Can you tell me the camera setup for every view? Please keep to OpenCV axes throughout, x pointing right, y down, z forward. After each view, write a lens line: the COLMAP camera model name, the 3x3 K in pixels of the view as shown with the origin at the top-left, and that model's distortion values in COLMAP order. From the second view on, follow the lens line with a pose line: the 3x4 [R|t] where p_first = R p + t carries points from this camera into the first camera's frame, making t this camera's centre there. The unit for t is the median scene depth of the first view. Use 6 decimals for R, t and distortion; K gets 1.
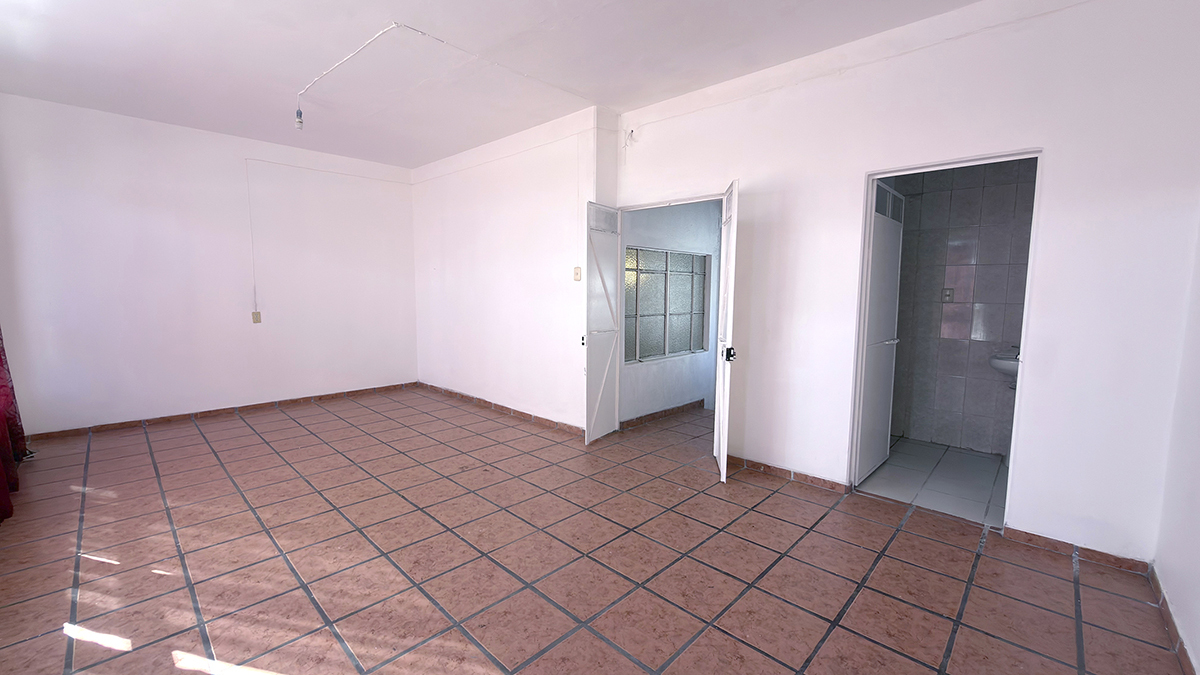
lens RADIAL K [[476.1, 0, 599.0], [0, 476.1, 336.6], [0, 0, 1]] dist [0.000225, -0.000258]
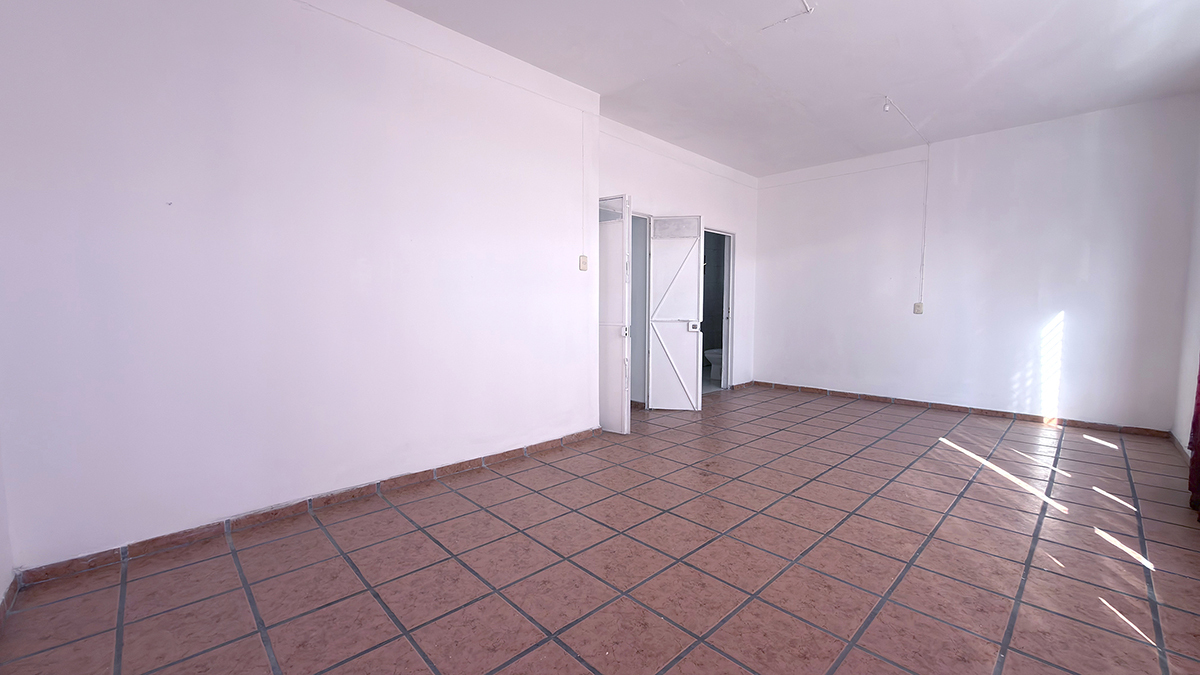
lens RADIAL K [[476.1, 0, 598.2], [0, 476.1, 337.9], [0, 0, 1]] dist [0.000225, -0.000258]
pose [[0.046099, -0.076721, 0.995986, -1.551111], [0.096721, 0.992705, 0.071991, -0.083103], [-0.994243, 0.093015, 0.053183, 1.503723]]
